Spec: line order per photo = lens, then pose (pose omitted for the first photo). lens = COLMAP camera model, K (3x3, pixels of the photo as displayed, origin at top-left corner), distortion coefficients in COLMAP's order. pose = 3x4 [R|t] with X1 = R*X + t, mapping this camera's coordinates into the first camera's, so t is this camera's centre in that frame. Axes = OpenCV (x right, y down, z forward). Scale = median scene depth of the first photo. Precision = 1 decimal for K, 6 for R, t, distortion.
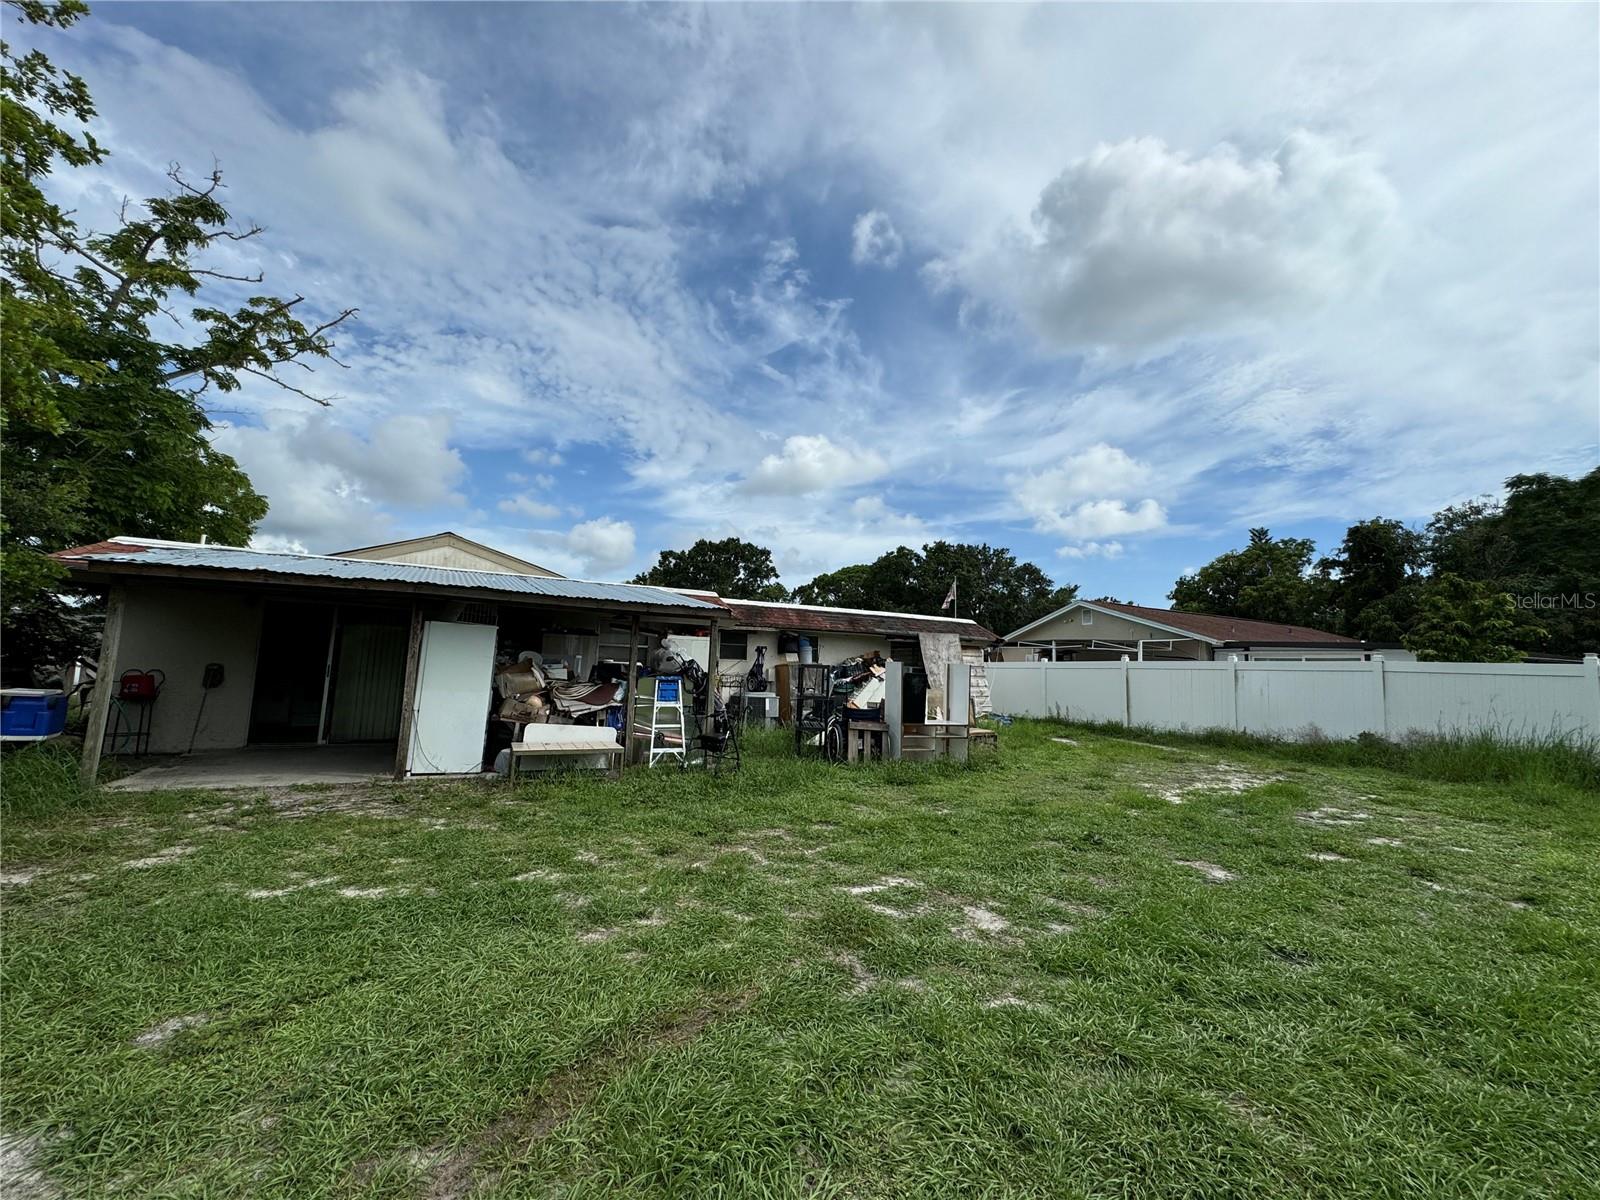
lens RADIAL K [[643.7, 0, 799.3], [0, 643.7, 597.7], [0, 0, 1]] dist [-0.001629, 0.000421]
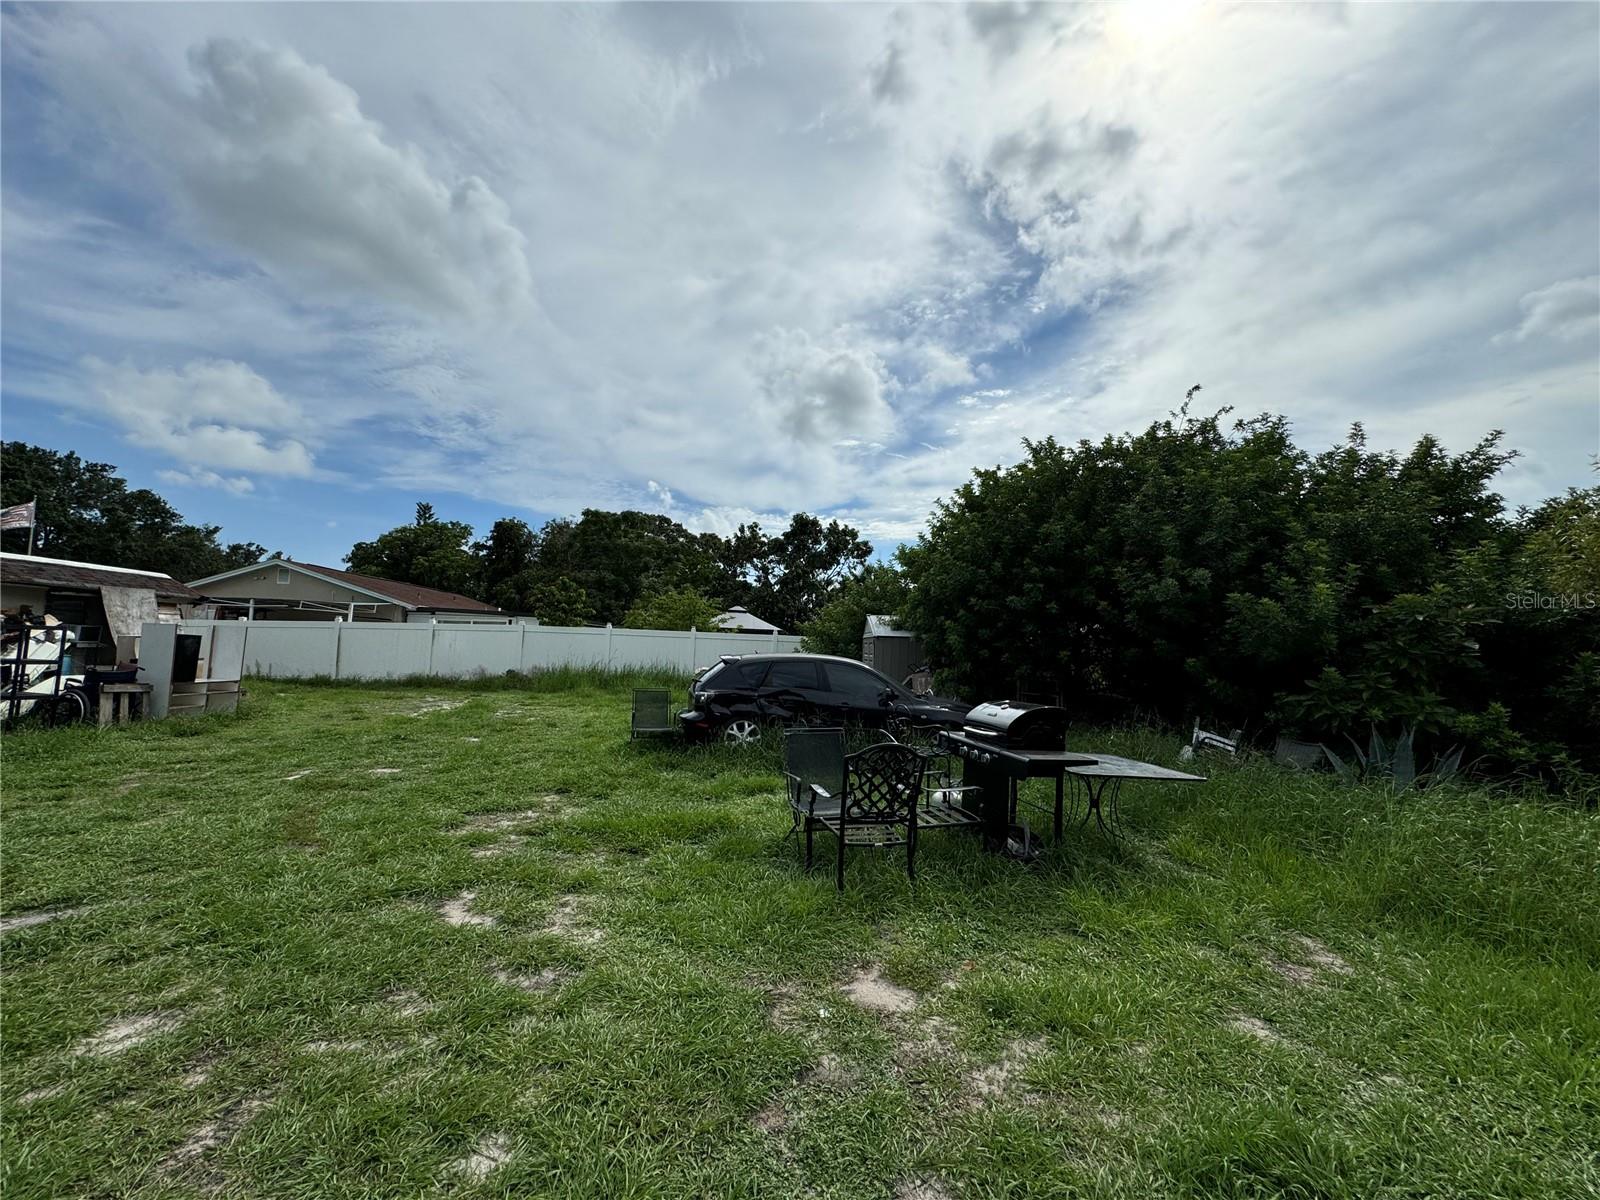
lens RADIAL K [[643.7, 0, 799.3], [0, 643.7, 597.7], [0, 0, 1]] dist [-0.001629, 0.000421]
pose [[0.377550, 0.047085, 0.924791, -0.202983], [-0.110845, 0.993823, -0.005347, -0.023387], [-0.919331, -0.100490, 0.380437, -0.151129]]
